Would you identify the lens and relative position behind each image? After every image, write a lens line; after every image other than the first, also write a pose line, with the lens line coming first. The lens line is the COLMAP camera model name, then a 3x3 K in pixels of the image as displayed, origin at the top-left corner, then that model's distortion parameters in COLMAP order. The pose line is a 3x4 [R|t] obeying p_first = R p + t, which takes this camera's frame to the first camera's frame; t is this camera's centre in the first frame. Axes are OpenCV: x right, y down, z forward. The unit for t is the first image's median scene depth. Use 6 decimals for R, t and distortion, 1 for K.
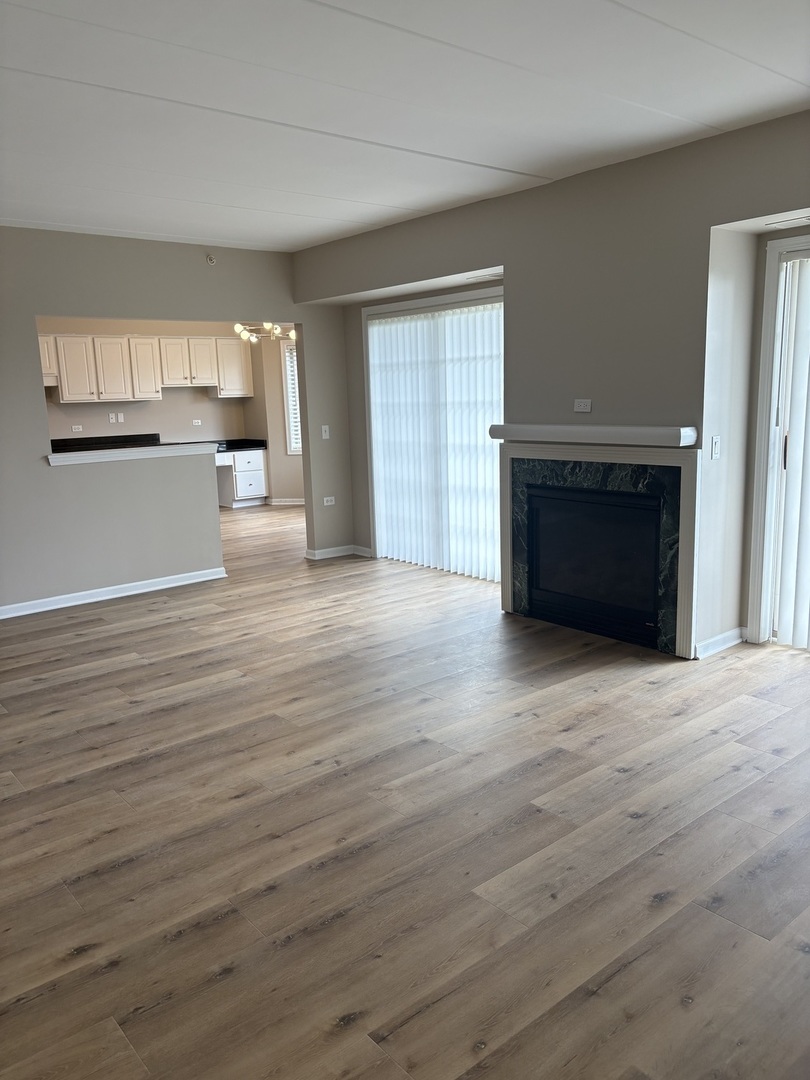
lens RADIAL K [[811.5, 0, 405.0], [0, 811.5, 540.0], [0, 0, 1]] dist [0.060359, -0.068084]
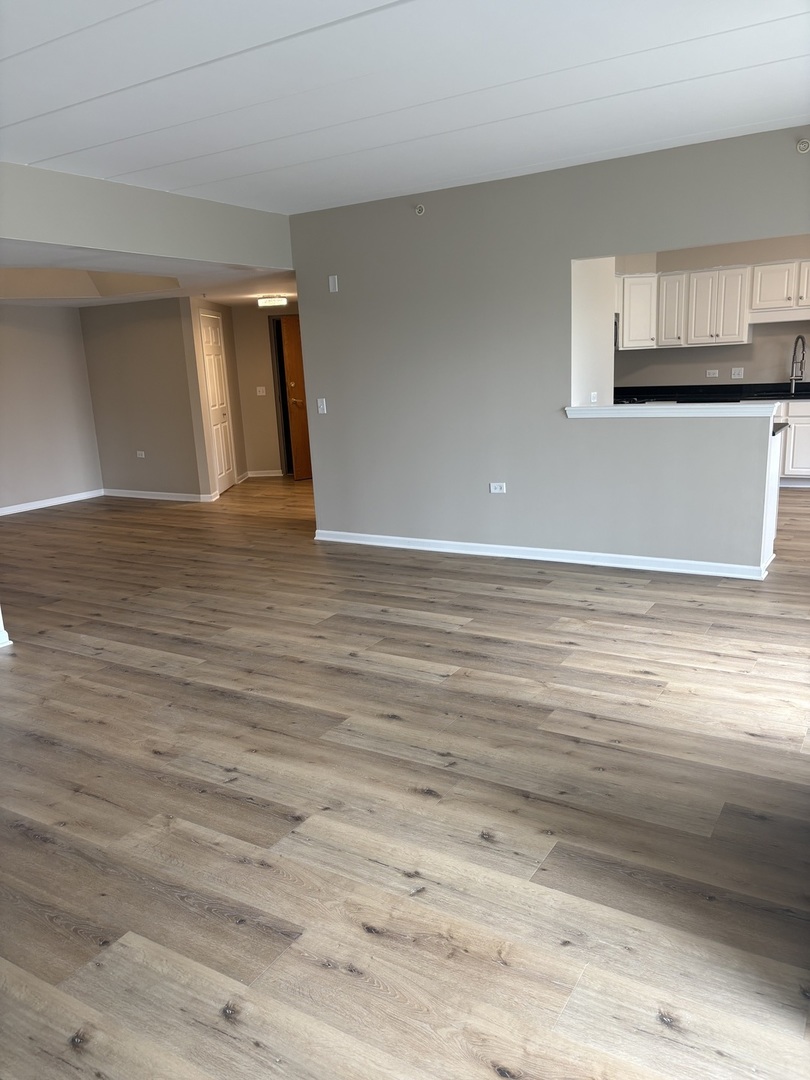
lens RADIAL K [[811.5, 0, 405.0], [0, 811.5, 540.0], [0, 0, 1]] dist [0.060359, -0.068084]
pose [[0.328200, 0.224657, -0.917504, 0.531490], [-0.138311, 0.972267, 0.188591, -0.130812], [0.934428, 0.065006, 0.350170, 0.591951]]
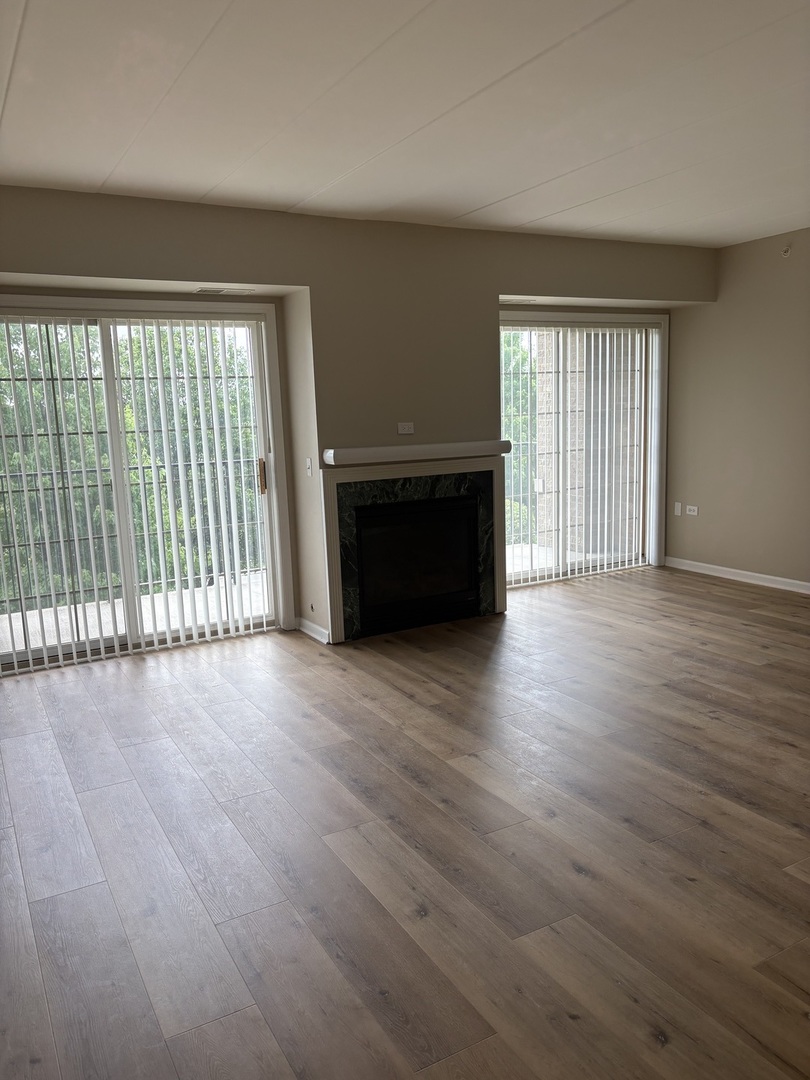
lens RADIAL K [[811.5, 0, 405.0], [0, 811.5, 540.0], [0, 0, 1]] dist [0.060359, -0.068084]
pose [[0.178362, -0.134451, 0.974736, -0.899498], [0.206975, 0.973584, 0.096419, -0.122914], [-0.961950, 0.184548, 0.201478, 0.803228]]
